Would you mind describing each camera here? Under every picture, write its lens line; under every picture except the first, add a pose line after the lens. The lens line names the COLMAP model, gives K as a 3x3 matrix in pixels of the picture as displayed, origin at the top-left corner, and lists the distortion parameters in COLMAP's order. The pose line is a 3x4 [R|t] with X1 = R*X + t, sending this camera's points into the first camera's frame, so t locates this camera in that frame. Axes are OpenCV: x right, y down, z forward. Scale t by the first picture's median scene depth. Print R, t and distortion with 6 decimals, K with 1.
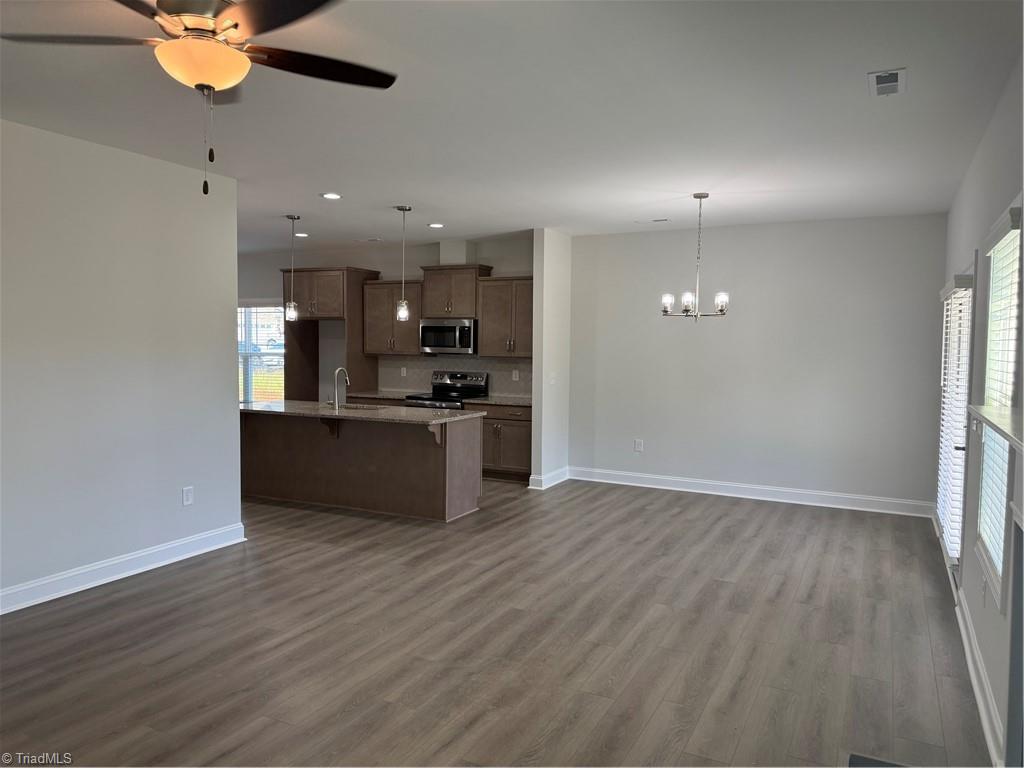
lens RADIAL K [[731.4, 0, 543.5], [0, 731.4, 389.0], [0, 0, 1]] dist [0.060408, -0.001603]
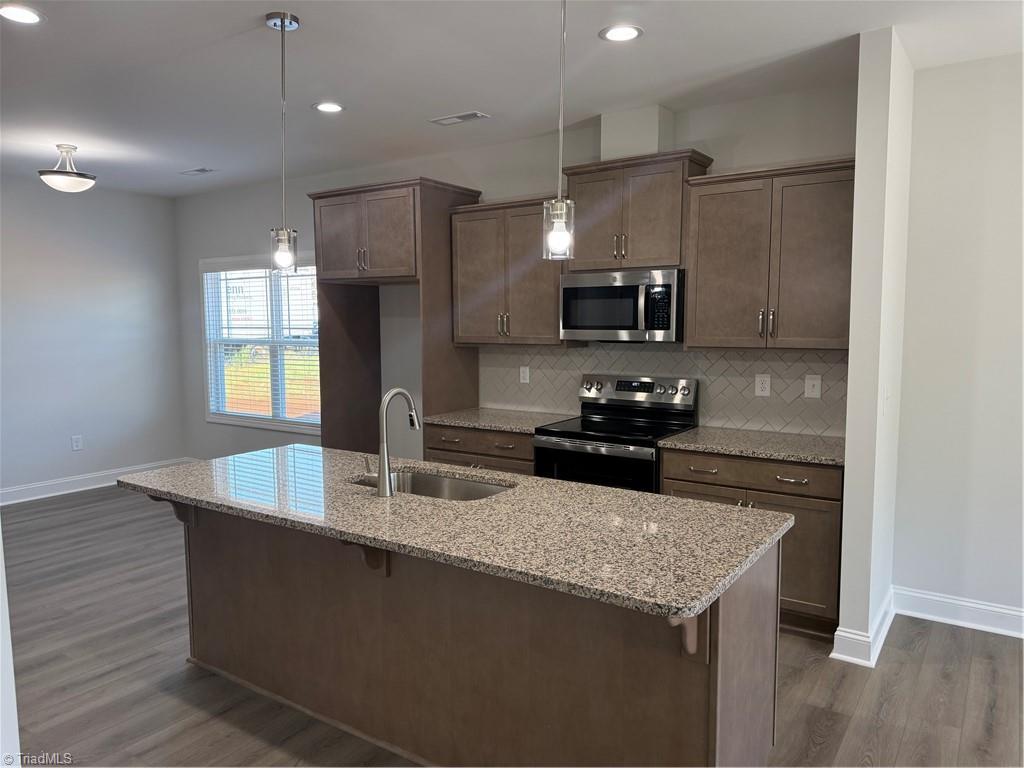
lens RADIAL K [[731.4, 0, 512.5], [0, 731.4, 391.7], [0, 0, 1]] dist [0.060408, -0.001603]
pose [[0.986515, -0.004154, -0.163616, -0.120519], [0.010194, 0.999296, 0.036096, -0.033270], [0.163351, -0.037278, 0.985864, 0.501193]]
